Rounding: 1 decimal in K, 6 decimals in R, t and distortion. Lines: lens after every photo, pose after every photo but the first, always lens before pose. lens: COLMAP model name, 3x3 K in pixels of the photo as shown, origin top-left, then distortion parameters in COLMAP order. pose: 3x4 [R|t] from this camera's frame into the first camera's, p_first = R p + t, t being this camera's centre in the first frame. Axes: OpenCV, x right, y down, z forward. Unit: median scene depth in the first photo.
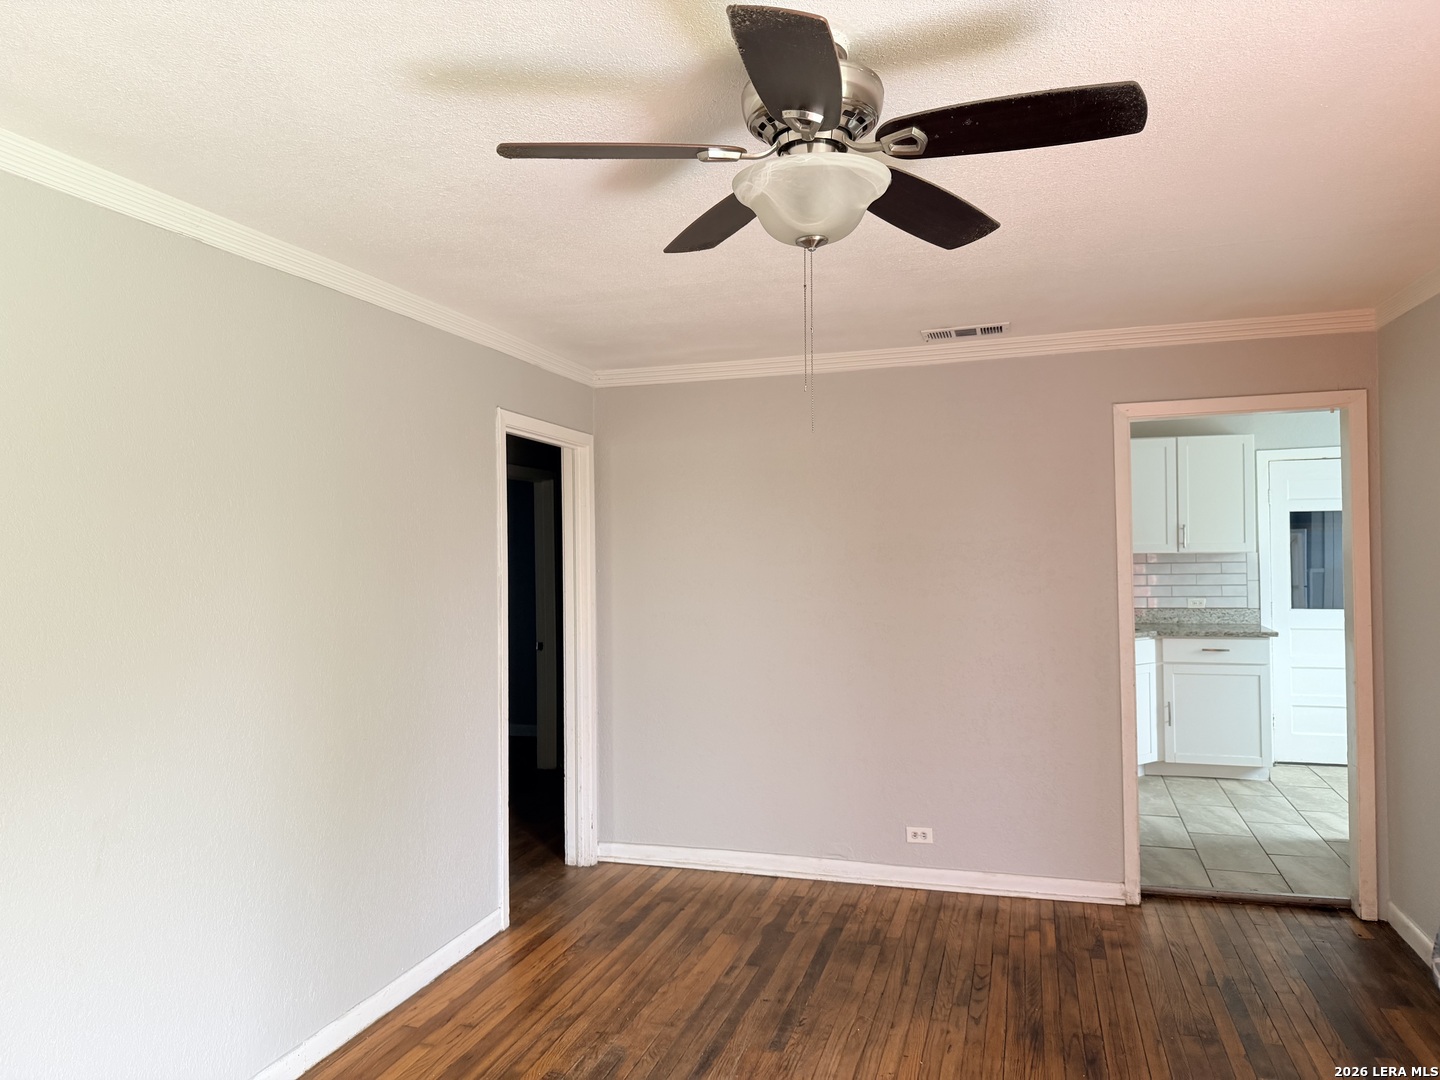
lens RADIAL K [[995.9, 0, 698.2], [0, 995.9, 524.1], [0, 0, 1]] dist [0.118924, -0.220651]
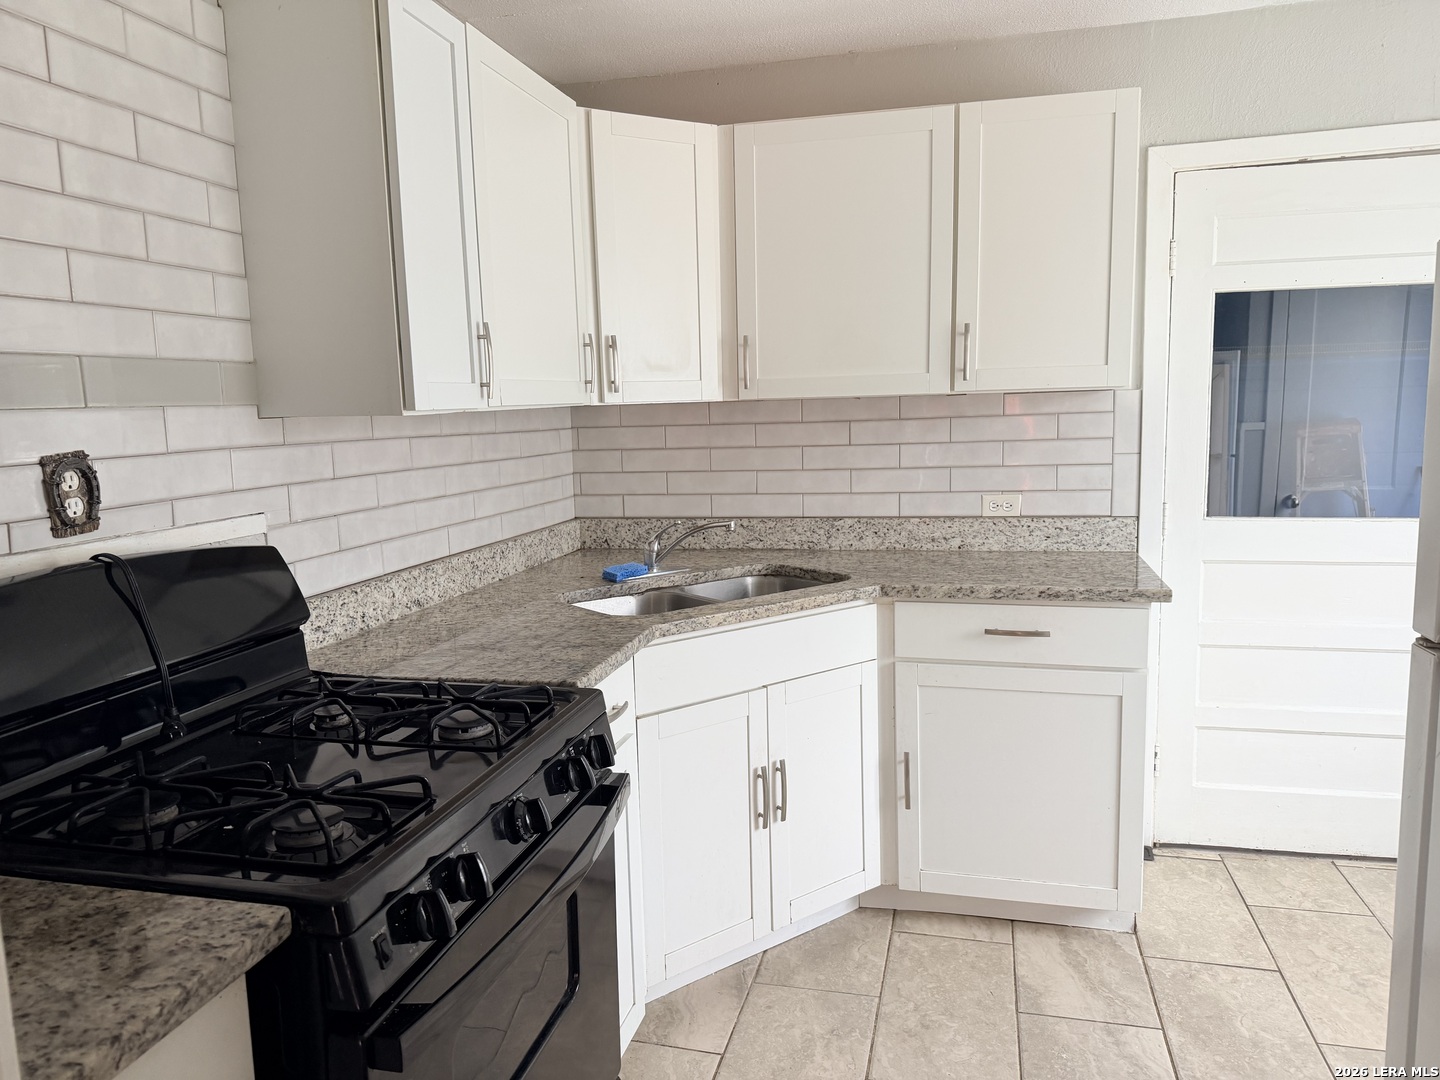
lens RADIAL K [[995.9, 0, 698.2], [0, 995.9, 524.1], [0, 0, 1]] dist [0.118924, -0.220651]
pose [[0.997718, -0.019491, 0.064639, 0.340914], [0.010400, 0.990363, 0.138103, 0.023842], [-0.066708, -0.137116, 0.988306, 0.586069]]
